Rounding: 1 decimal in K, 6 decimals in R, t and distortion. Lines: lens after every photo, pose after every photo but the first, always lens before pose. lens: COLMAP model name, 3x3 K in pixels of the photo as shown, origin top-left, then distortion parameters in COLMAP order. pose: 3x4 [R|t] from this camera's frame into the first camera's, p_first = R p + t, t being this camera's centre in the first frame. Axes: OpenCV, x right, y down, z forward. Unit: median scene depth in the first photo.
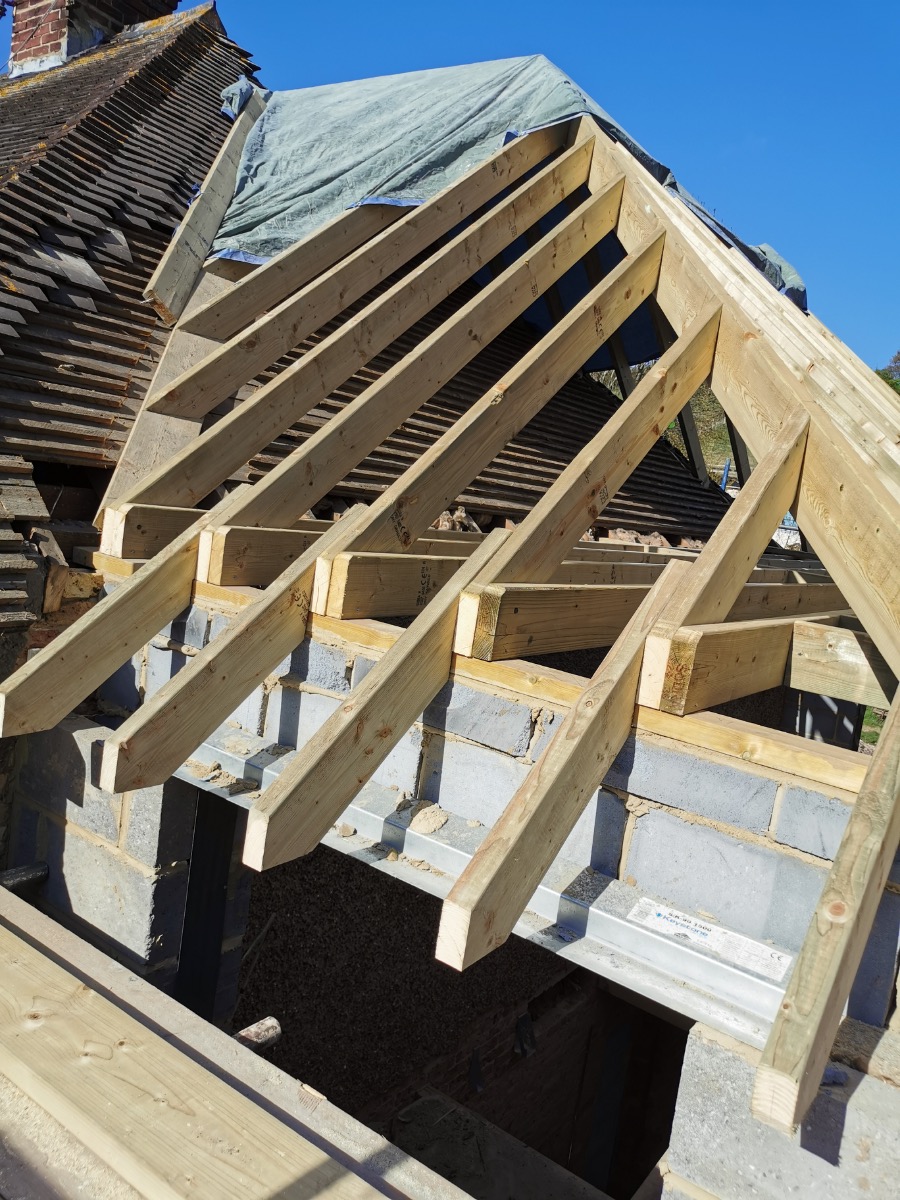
lens RADIAL K [[919.7, 0, 449.3], [0, 919.7, 598.7], [0, 0, 1]] dist [0.050810, -0.039613]
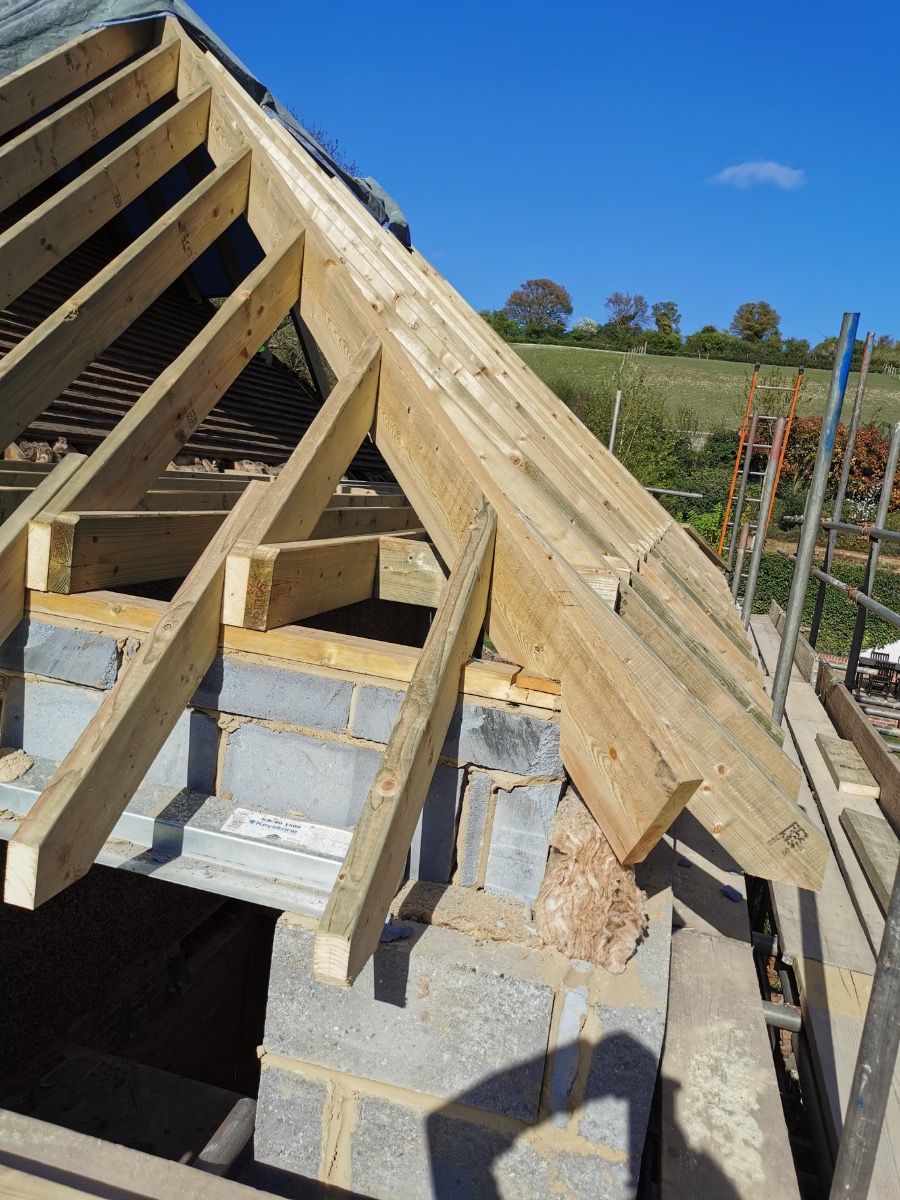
lens RADIAL K [[919.7, 0, 446.7], [0, 919.7, 599.1], [0, 0, 1]] dist [0.050810, -0.039613]
pose [[0.932186, -0.074670, 0.354194, 0.054456], [0.050166, 0.995700, 0.077883, 0.014601], [-0.358486, -0.054833, 0.931923, -0.023312]]
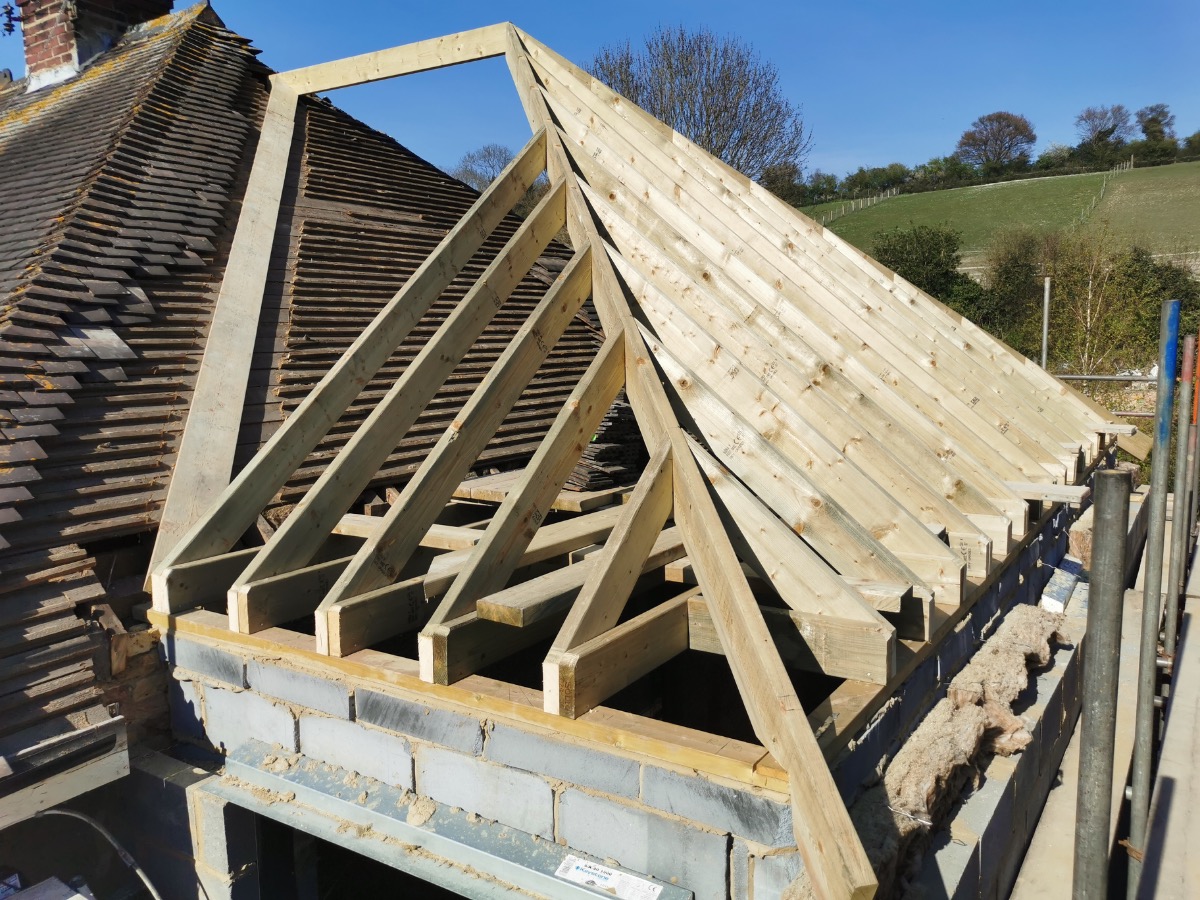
lens RADIAL K [[919.7, 0, 600.0], [0, 919.7, 451.8], [0, 0, 1]] dist [0.050810, -0.039613]
pose [[0.985747, -0.165606, 0.029611, 0.217068], [0.165326, 0.986170, 0.011663, -0.189653], [-0.031133, -0.006601, 0.999493, -0.255881]]
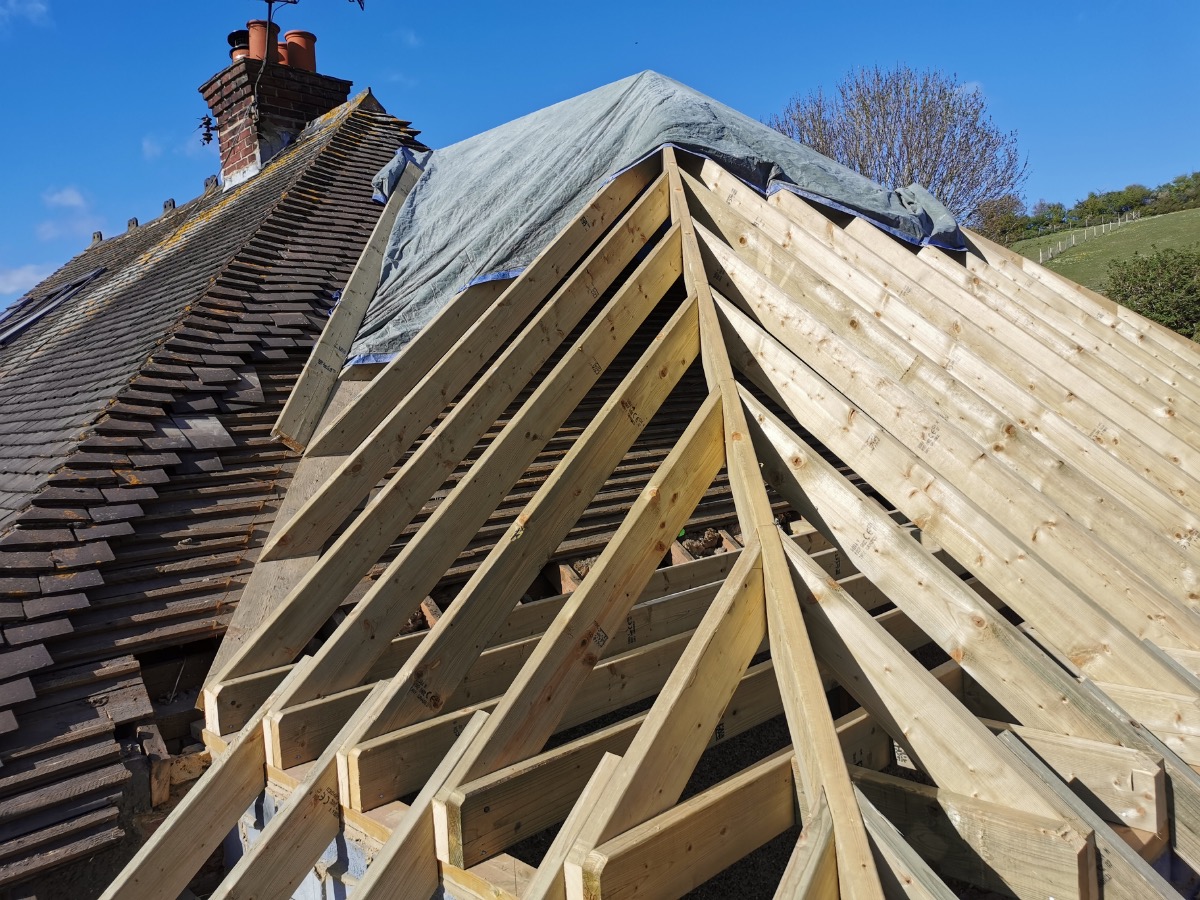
lens RADIAL K [[919.7, 0, 600.4], [0, 919.7, 448.8], [0, 0, 1]] dist [0.050810, -0.039613]
pose [[0.964378, -0.194680, -0.179093, 0.366490], [0.181027, 0.979369, -0.089812, -0.211911], [0.192882, 0.054192, 0.979724, -0.003720]]
